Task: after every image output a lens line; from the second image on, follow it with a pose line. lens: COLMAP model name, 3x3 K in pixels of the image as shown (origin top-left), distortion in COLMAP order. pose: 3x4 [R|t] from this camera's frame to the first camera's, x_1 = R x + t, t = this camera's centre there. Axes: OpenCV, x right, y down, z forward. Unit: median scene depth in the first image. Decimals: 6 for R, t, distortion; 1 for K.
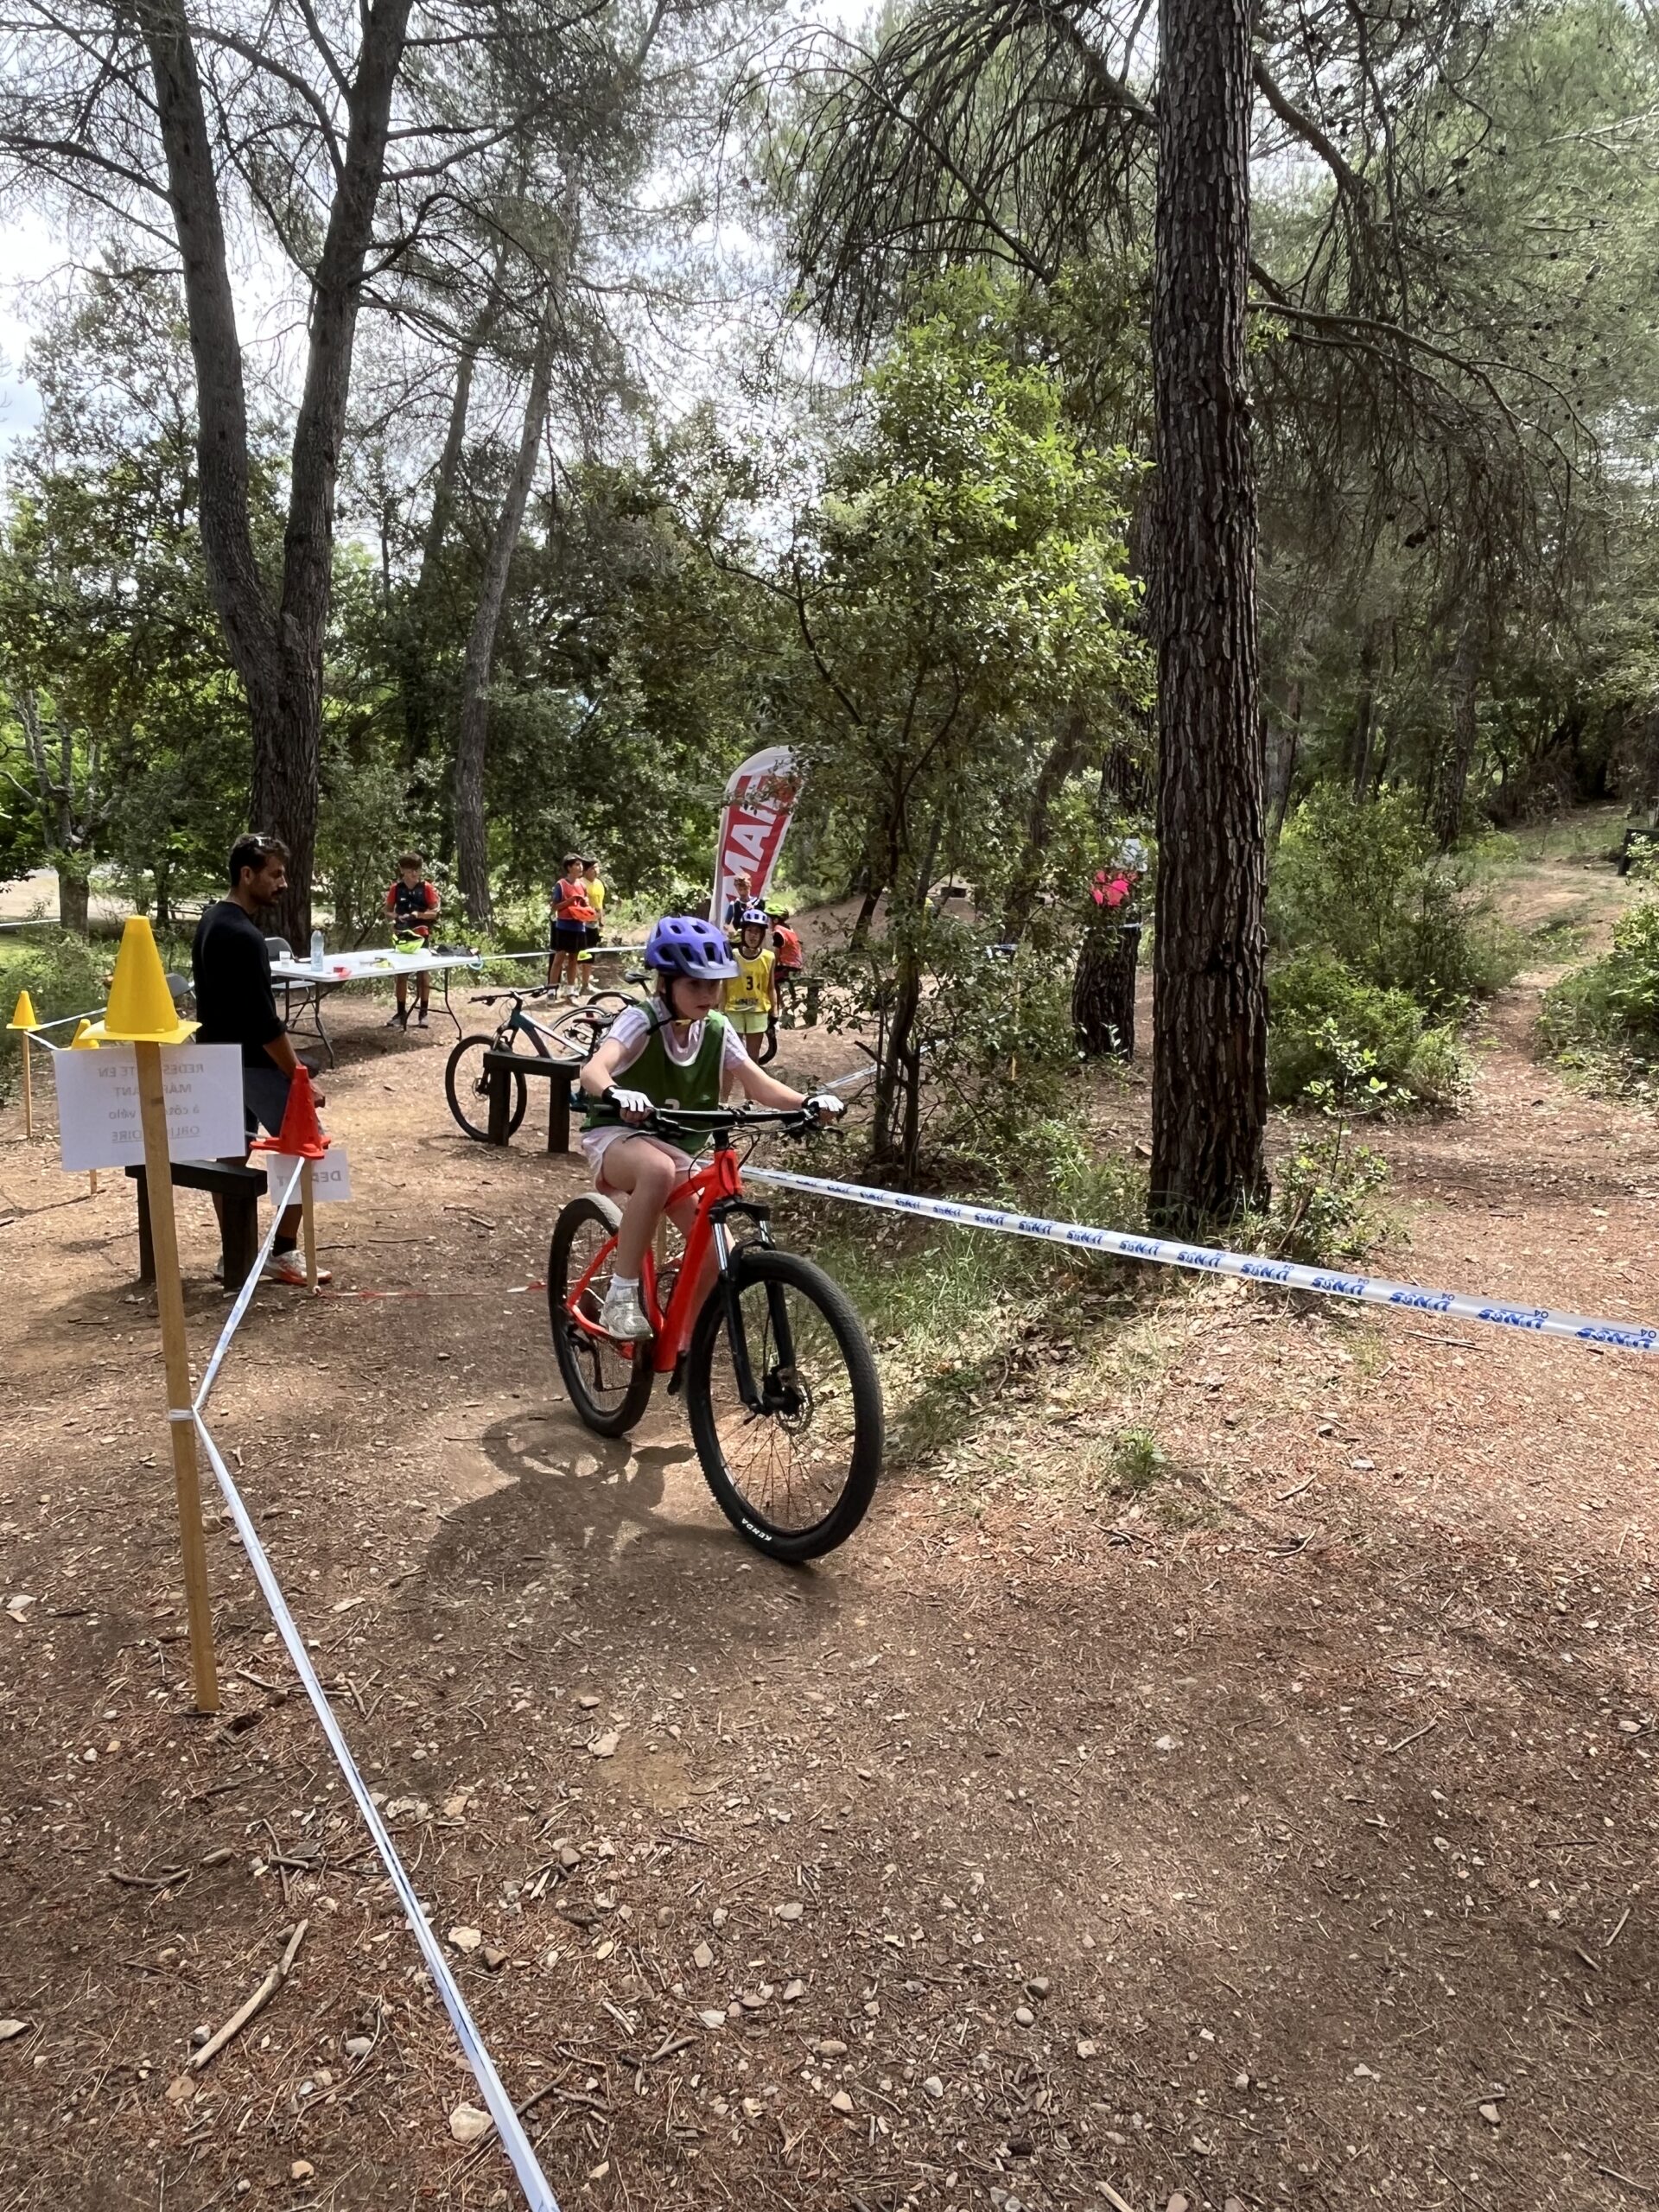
lens RADIAL K [[1412.9, 0, 850.3], [0, 1412.9, 1116.1], [0, 0, 1]] dist [0.003812, -0.003939]
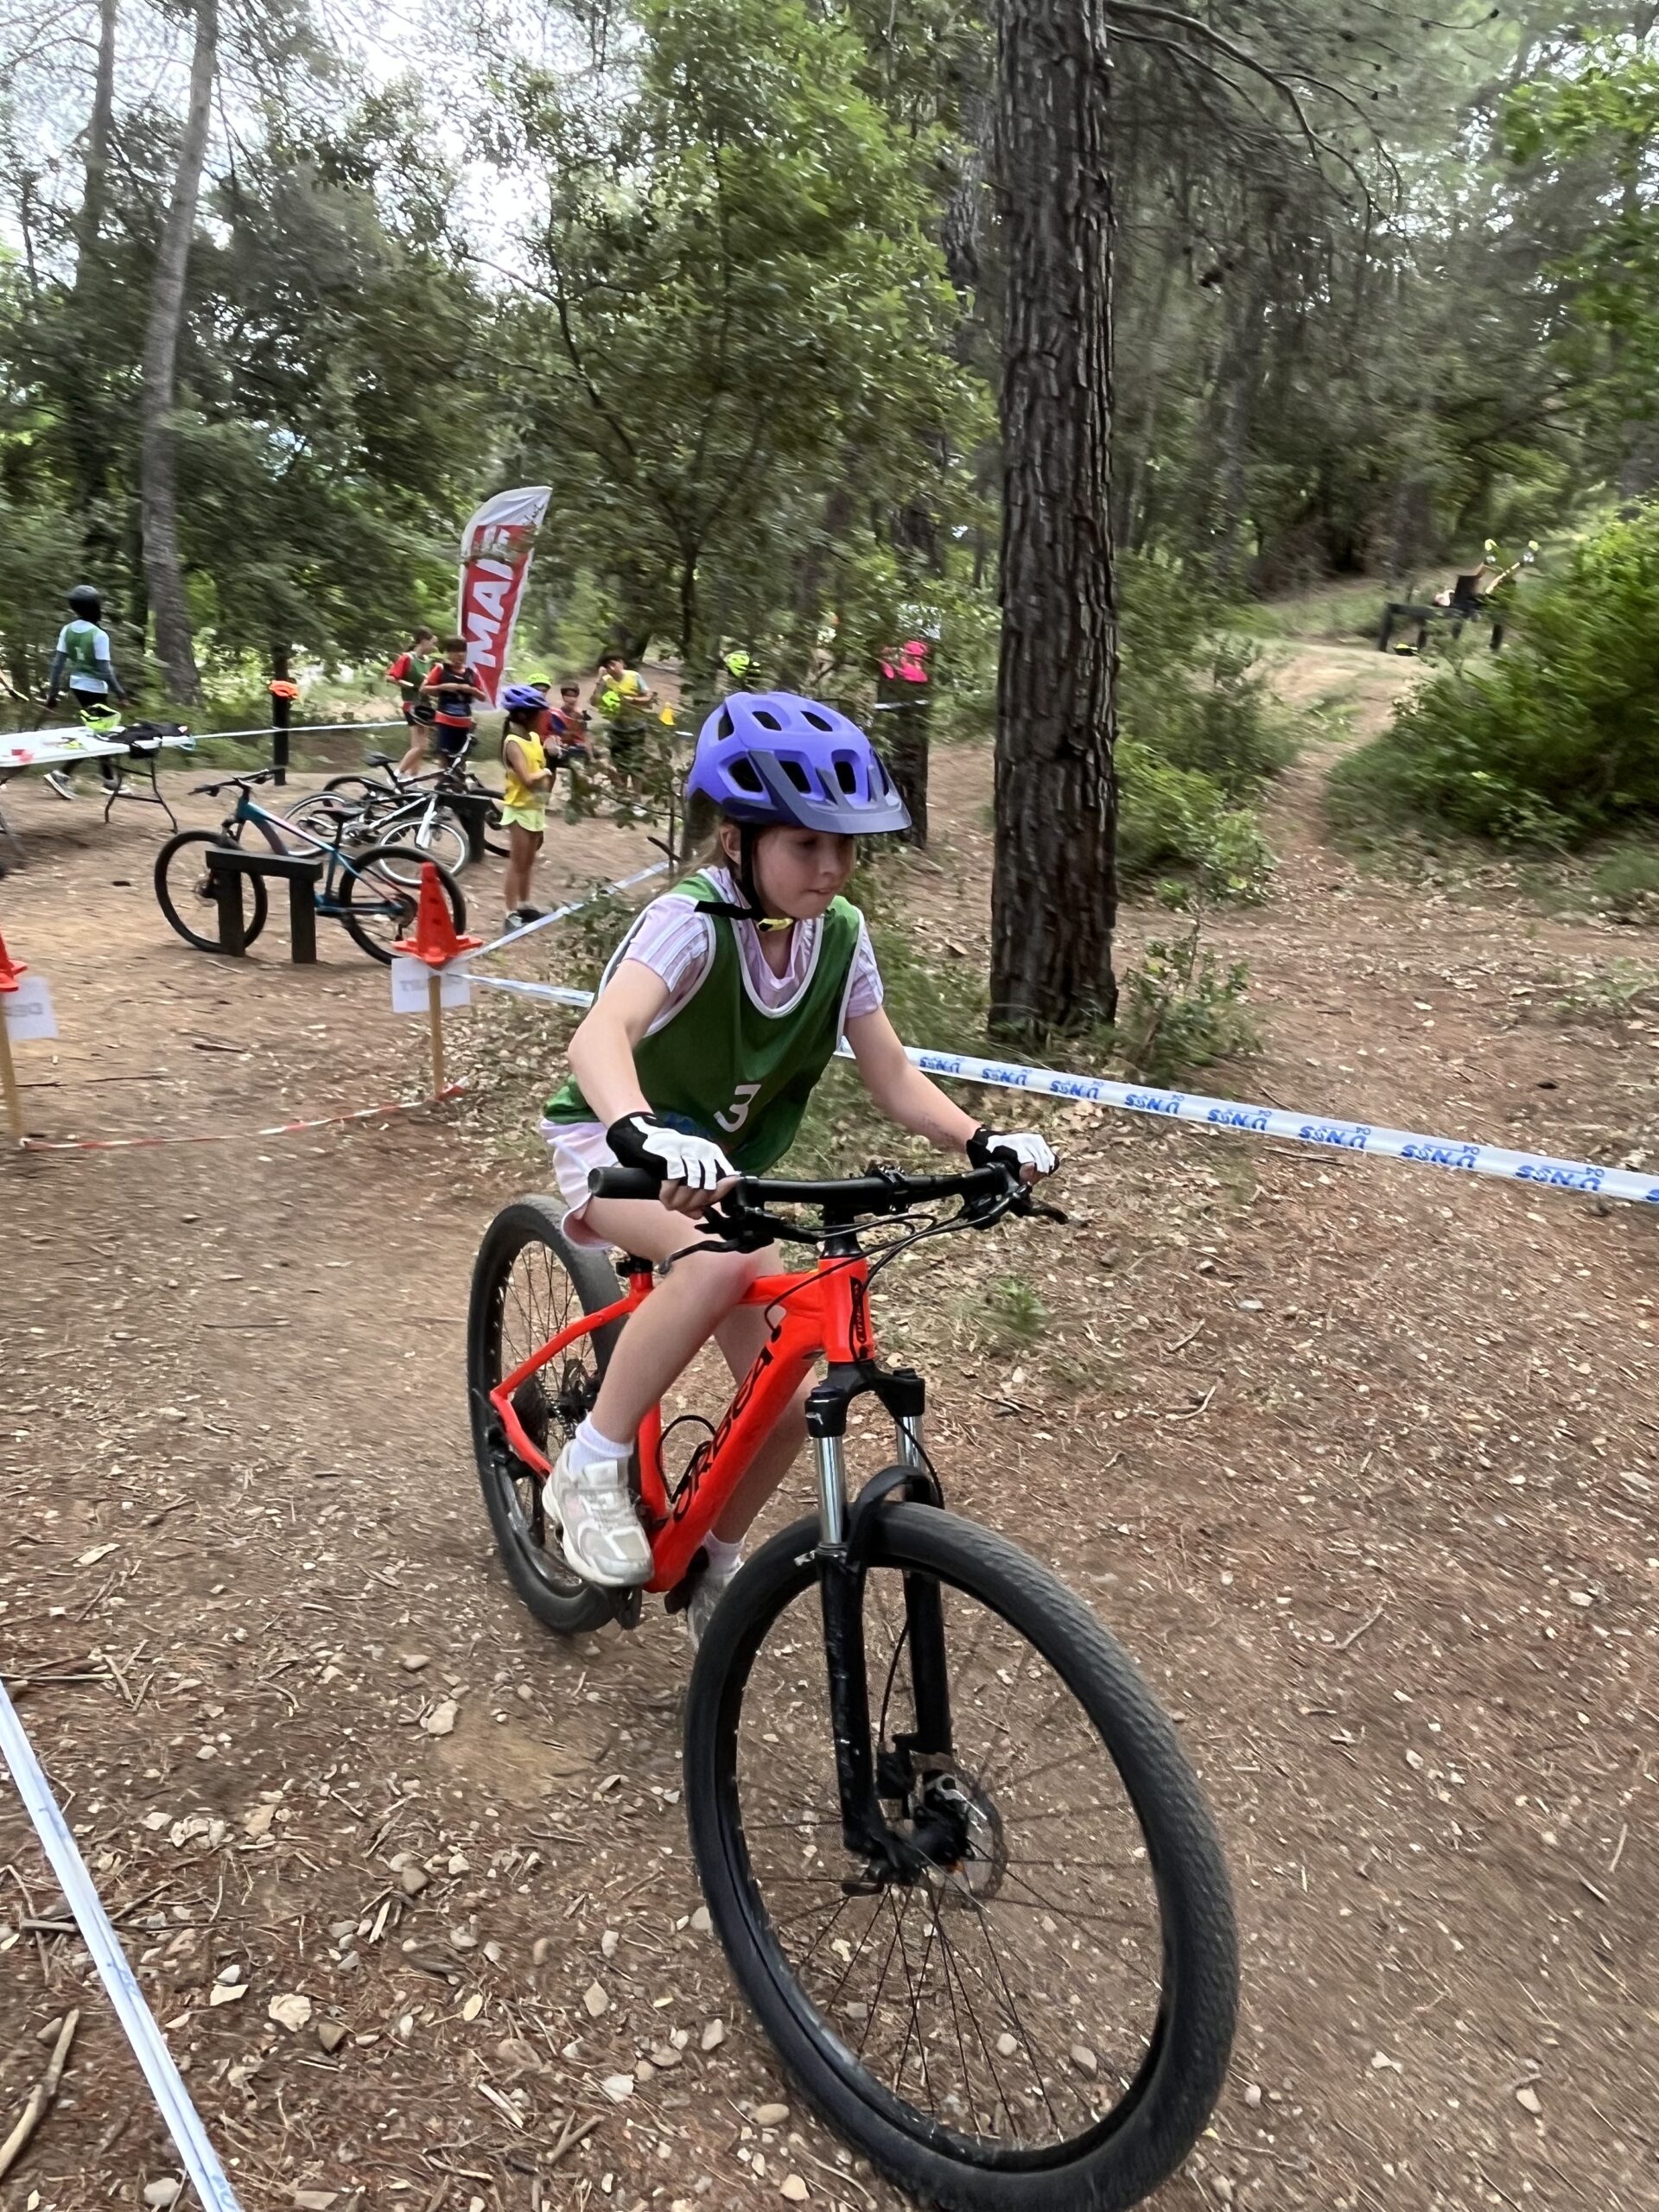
lens RADIAL K [[1412.9, 0, 847.8], [0, 1412.9, 1110.2], [0, 0, 1]] dist [0.003812, -0.003939]
pose [[0.985930, -0.044026, 0.161255, -0.031251], [0.019599, 0.988485, 0.150047, -0.018300], [-0.166004, -0.144776, 0.975440, 0.110582]]
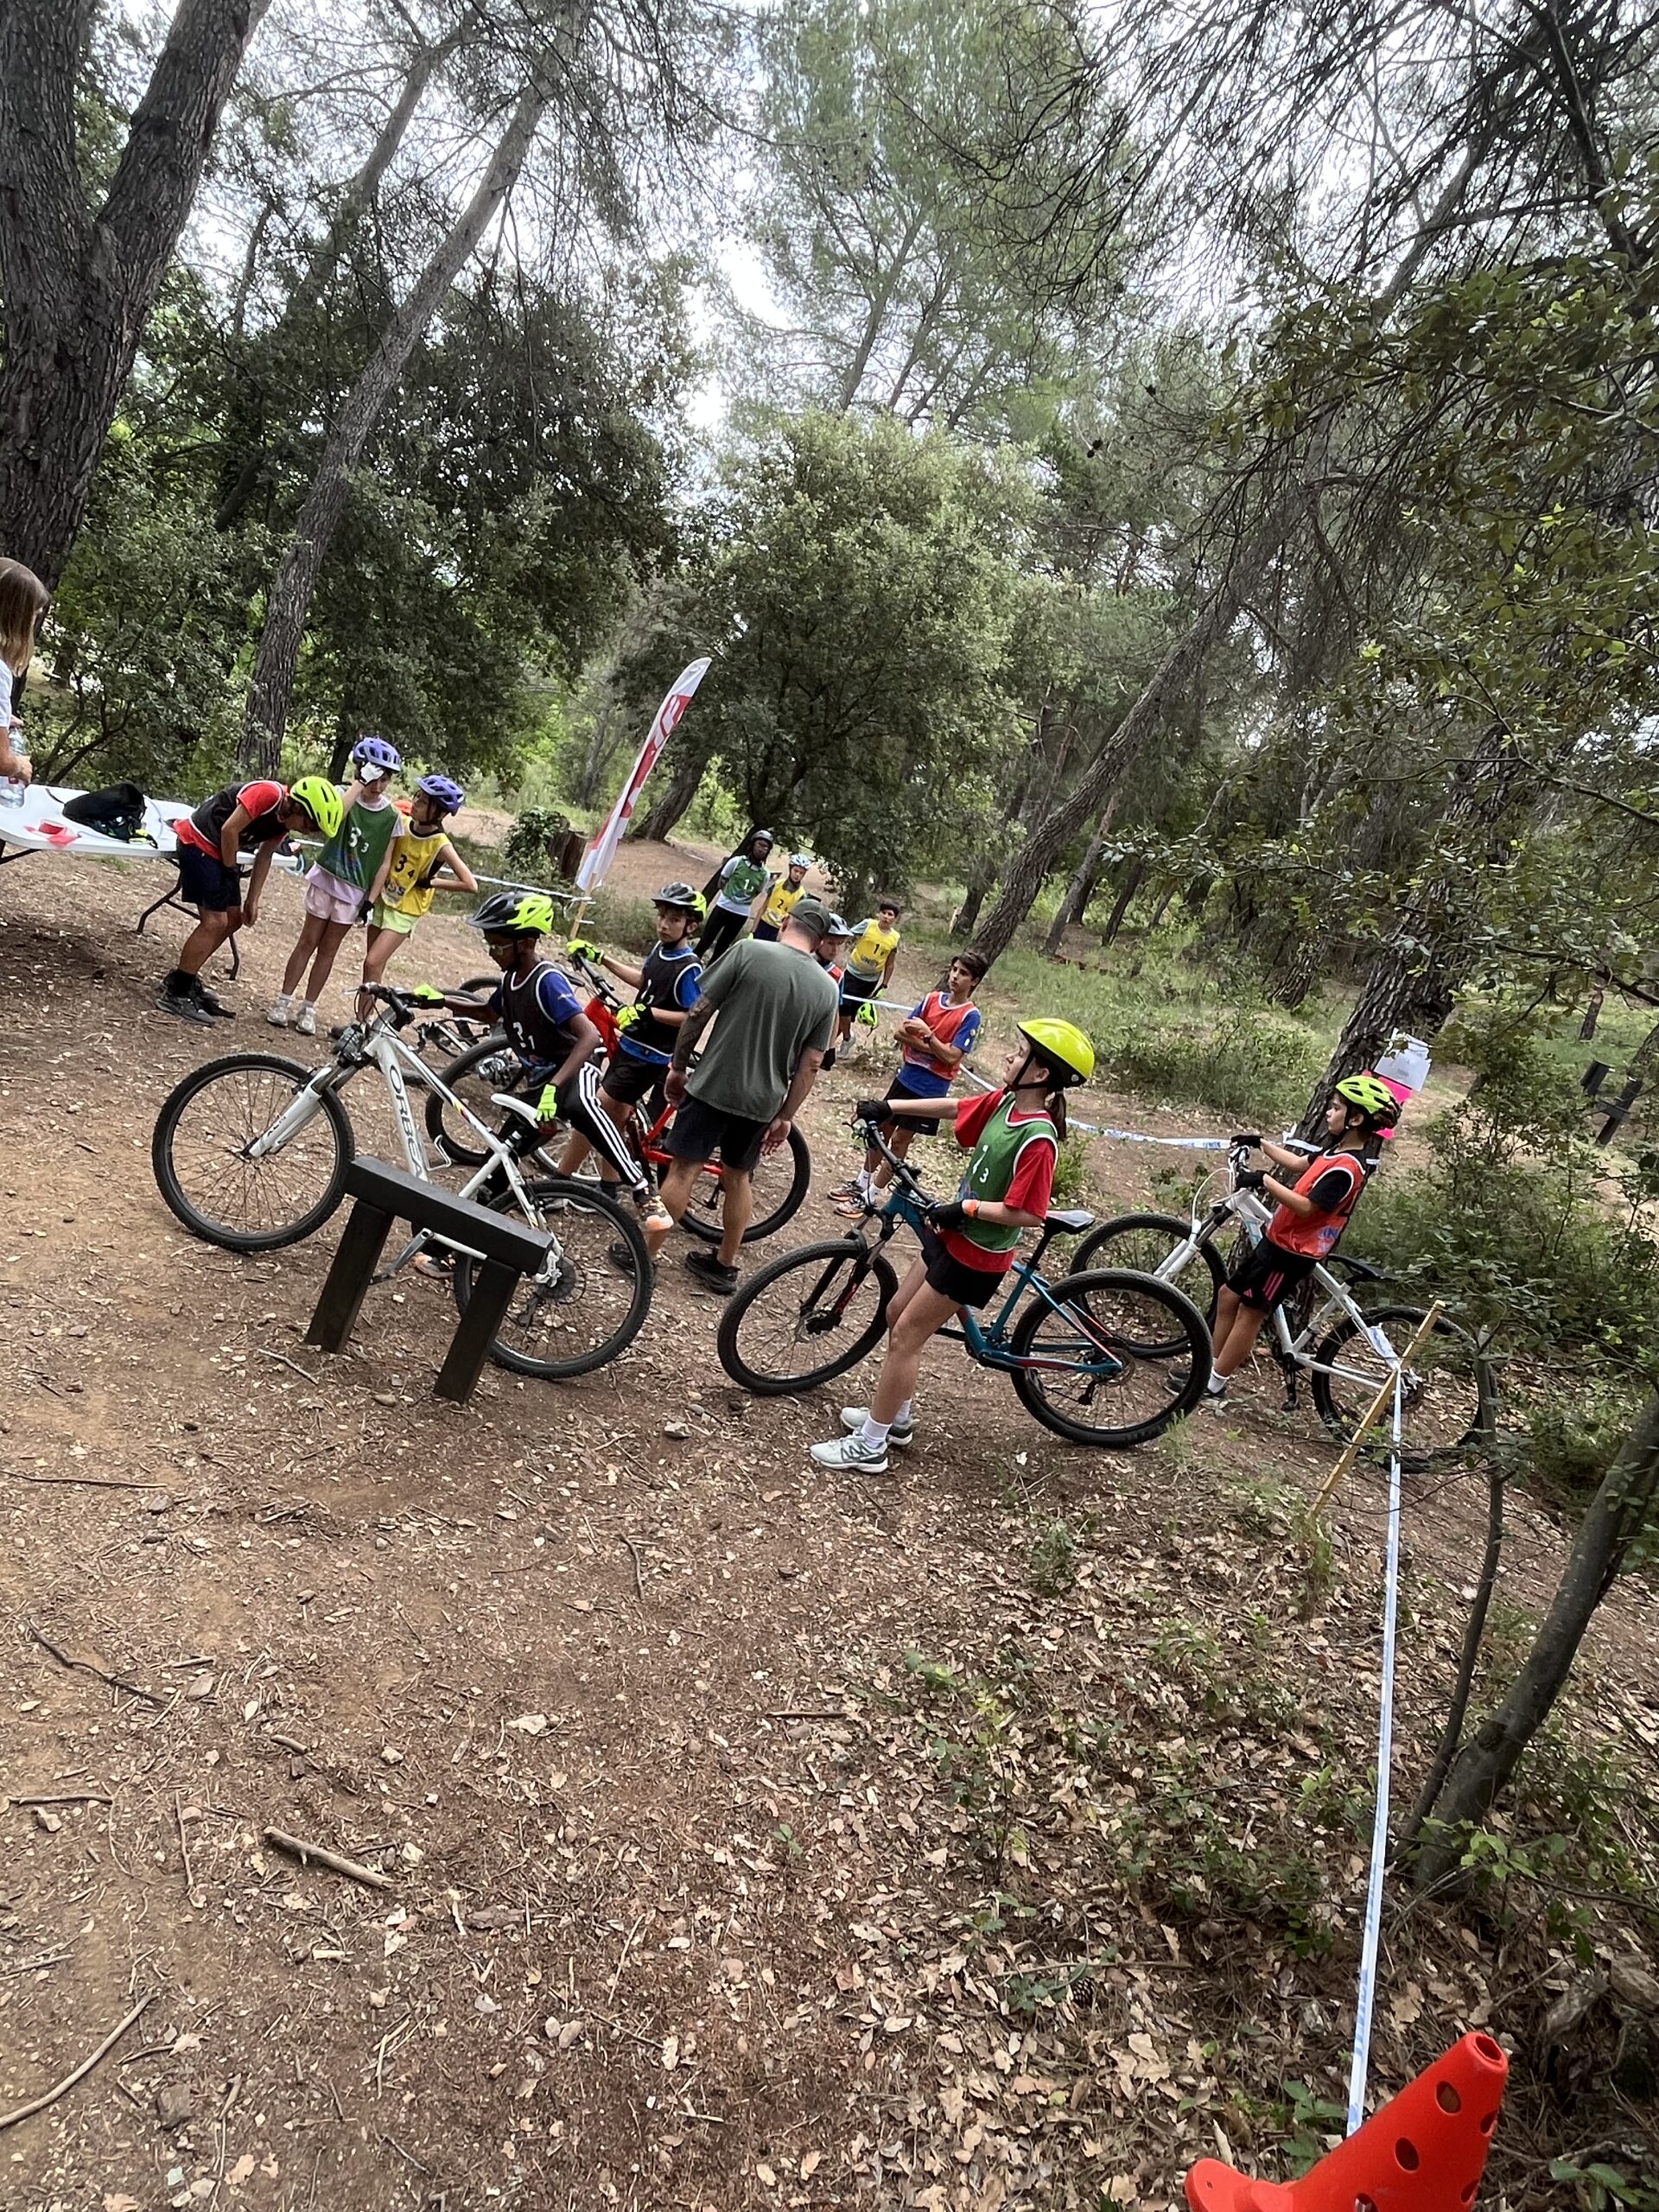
lens RADIAL K [[1224.6, 0, 829.1], [0, 1224.6, 1117.3], [0, 0, 1]] dist [0.000366, 0.002103]
pose [[0.928103, 0.261812, 0.264724, -0.431012], [-0.275634, 0.961133, 0.015796, -0.202918], [-0.250299, -0.087627, 0.964195, 1.109378]]
